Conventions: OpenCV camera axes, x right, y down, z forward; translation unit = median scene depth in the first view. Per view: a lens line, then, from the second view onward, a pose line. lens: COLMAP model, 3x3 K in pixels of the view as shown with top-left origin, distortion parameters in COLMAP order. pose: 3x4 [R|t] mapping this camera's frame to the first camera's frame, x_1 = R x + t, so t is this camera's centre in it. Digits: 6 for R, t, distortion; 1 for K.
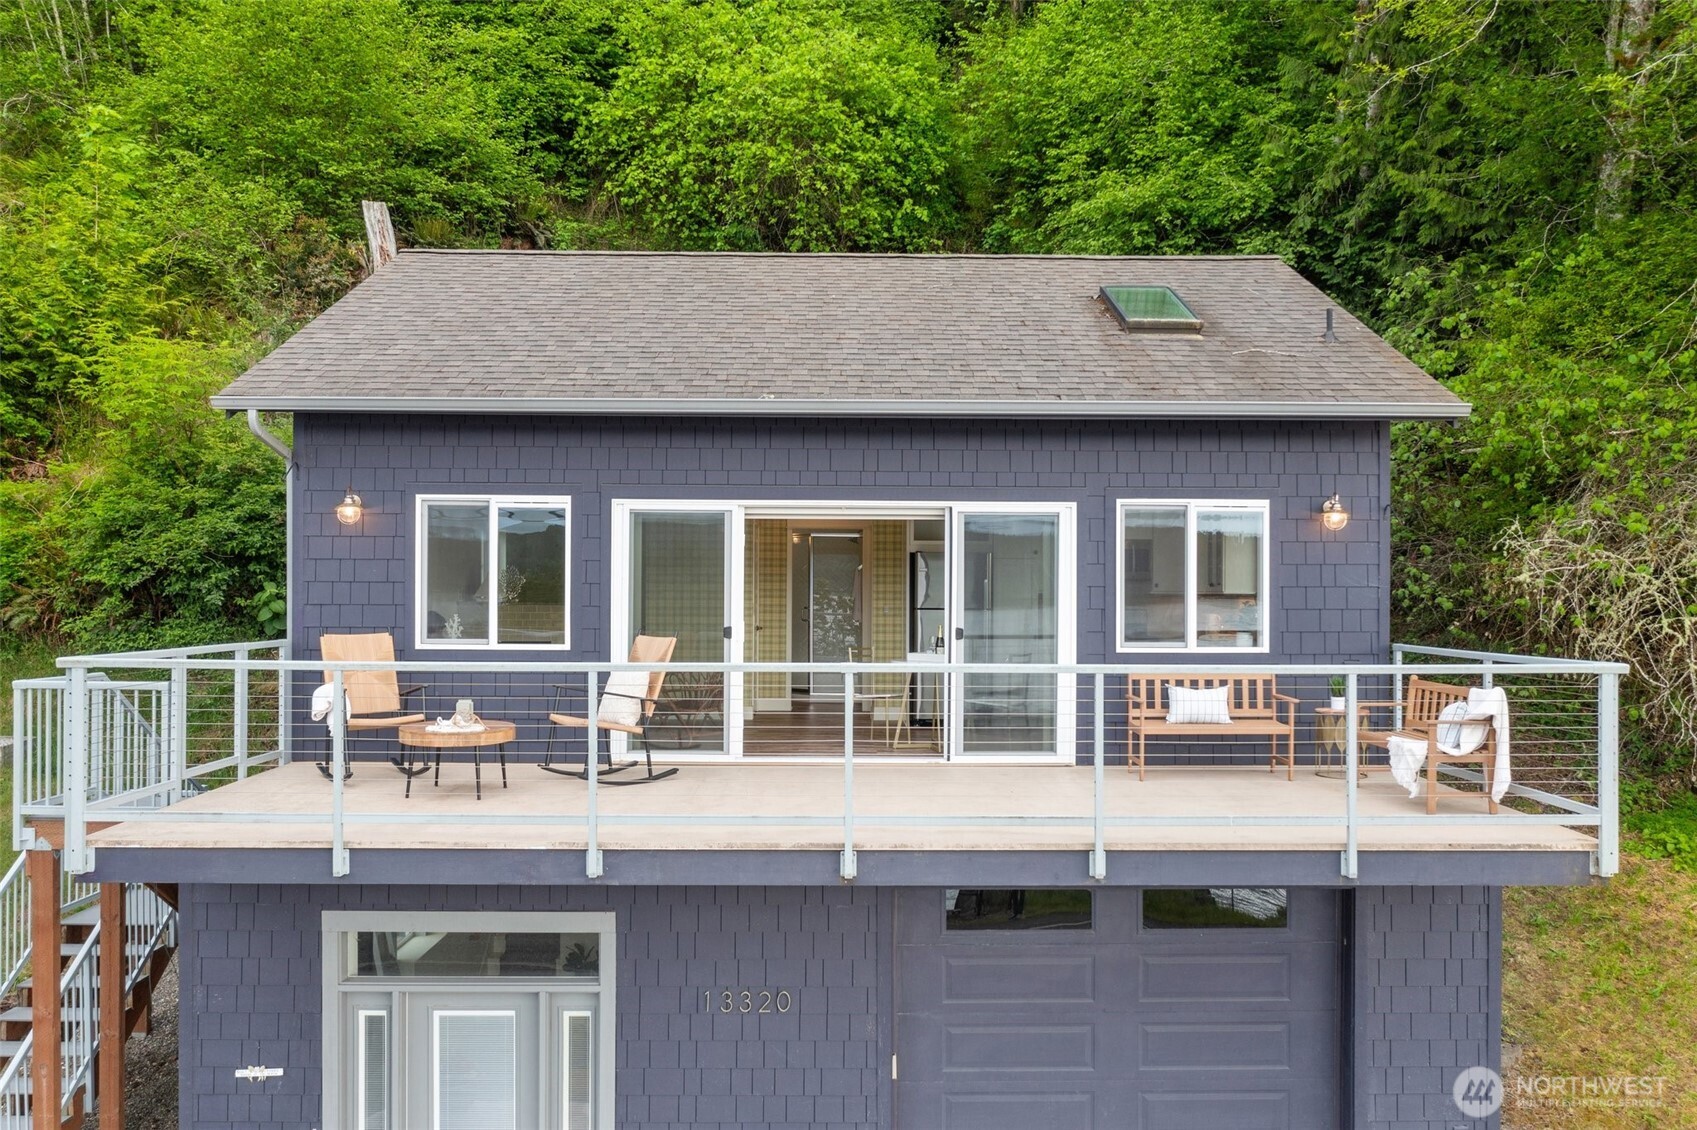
lens RADIAL K [[1377.3, 0, 794.5], [0, 1377.3, 595.6], [0, 0, 1]] dist [-0.045448, 0.044687]
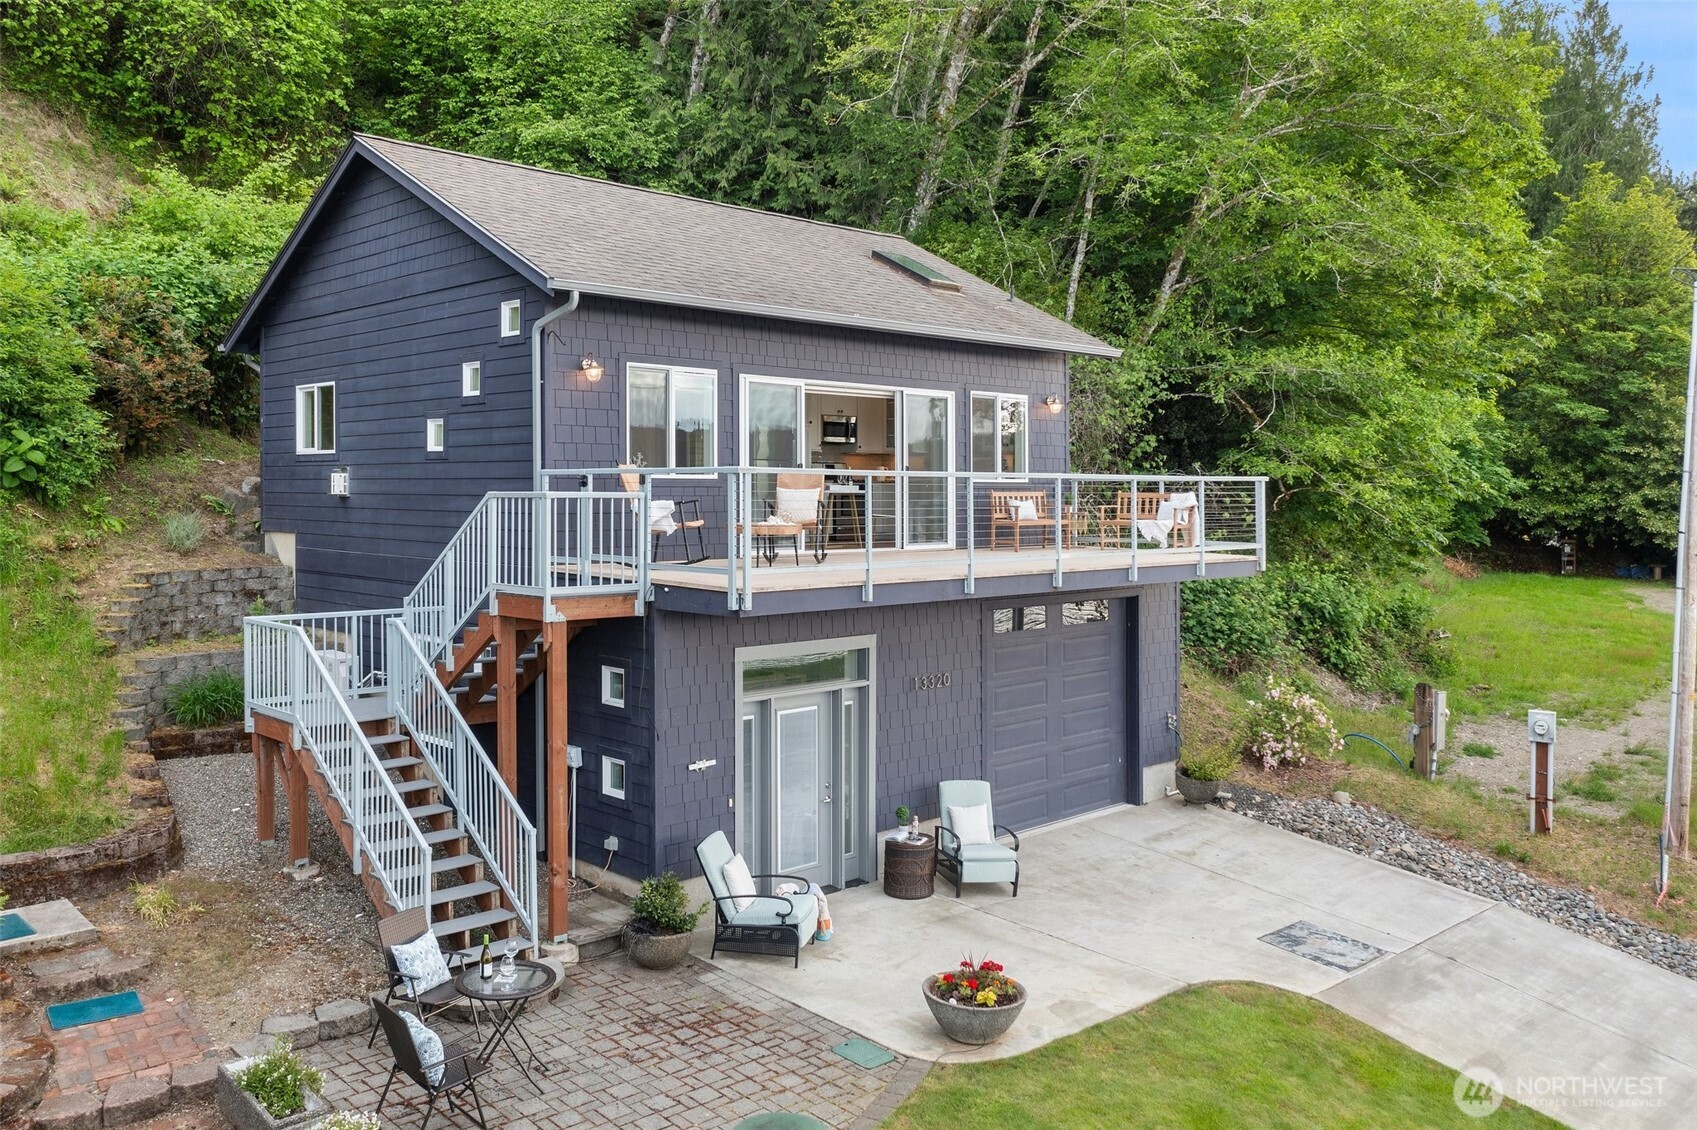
lens RADIAL K [[1377.3, 0, 863.8], [0, 1377.3, 497.2], [0, 0, 1]] dist [-0.045448, 0.044687]
pose [[0.718318, -0.005464, 0.695693, -0.846434], [-0.001060, 0.999959, 0.008947, 0.036908], [-0.695714, -0.007164, 0.718284, -0.101591]]
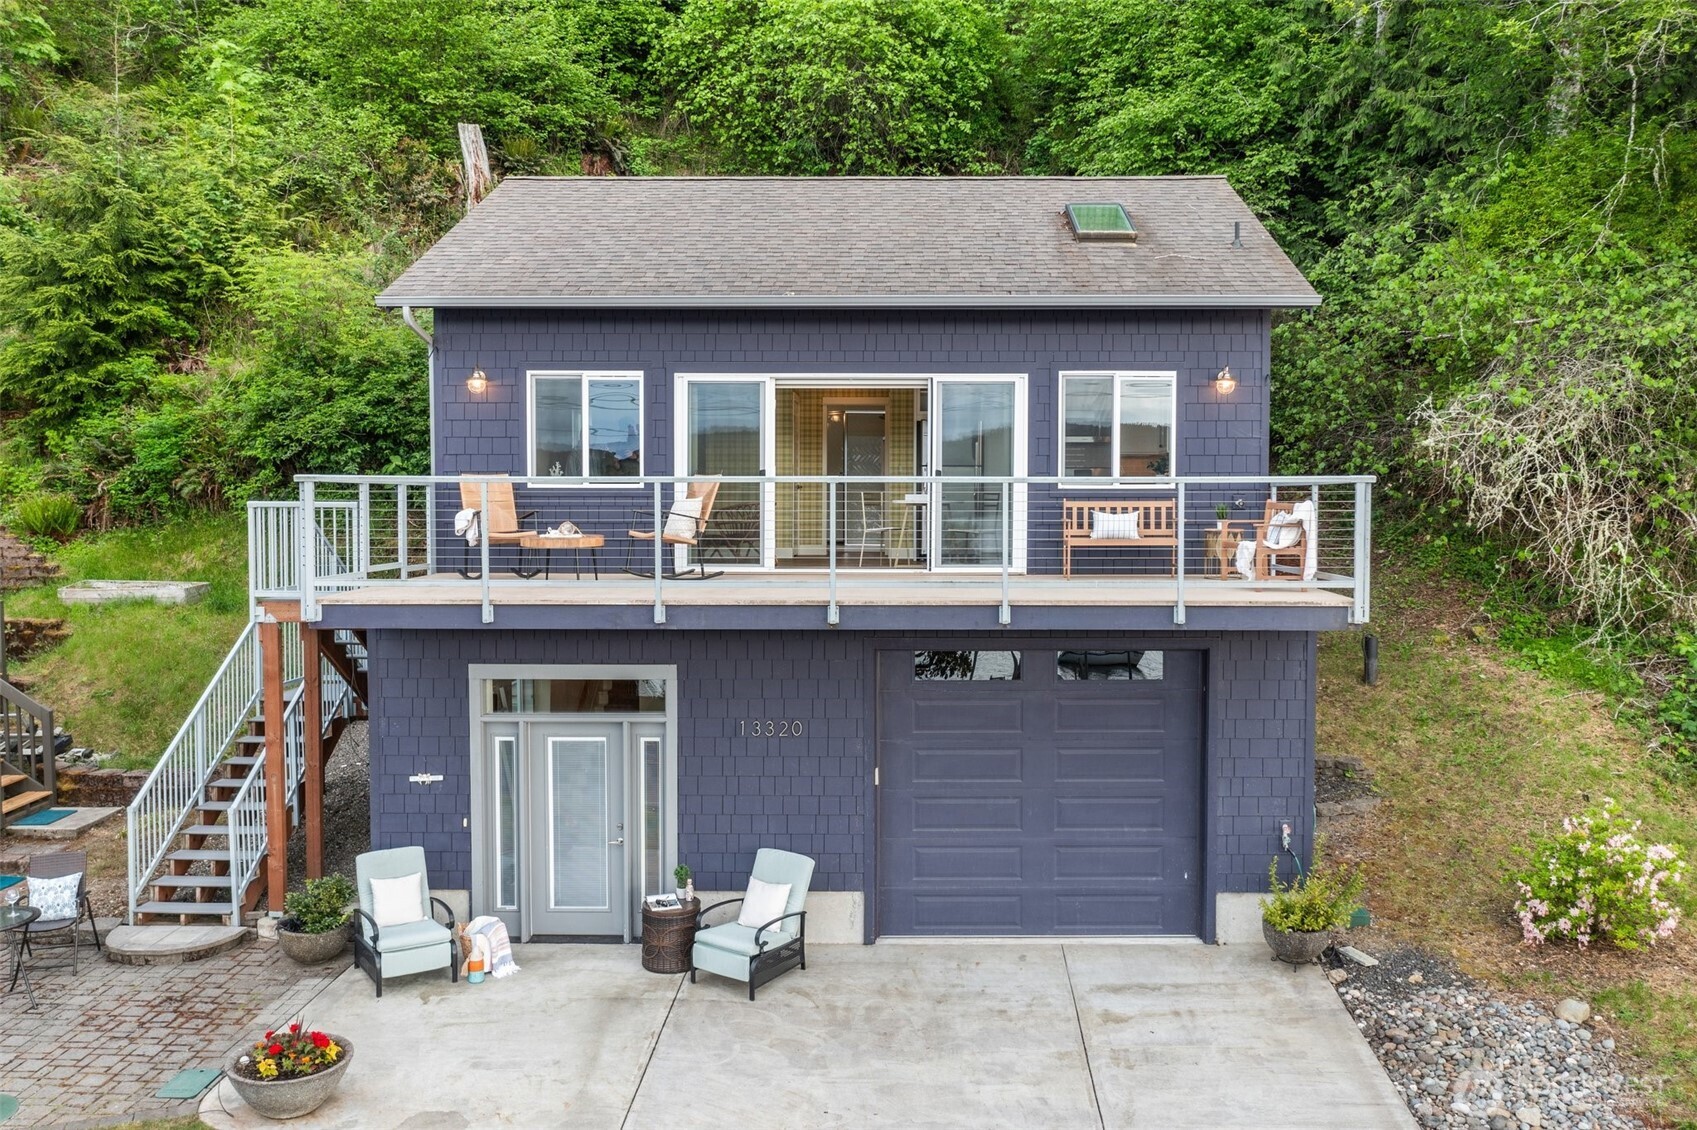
lens RADIAL K [[1377.3, 0, 843.3], [0, 1377.3, 577.4], [0, 0, 1]] dist [-0.045448, 0.044687]
pose [[0.999727, -0.002187, -0.023266, 0.048516], [0.003454, 0.998504, 0.054566, 0.043923], [0.023111, -0.054631, 0.998239, -0.262998]]
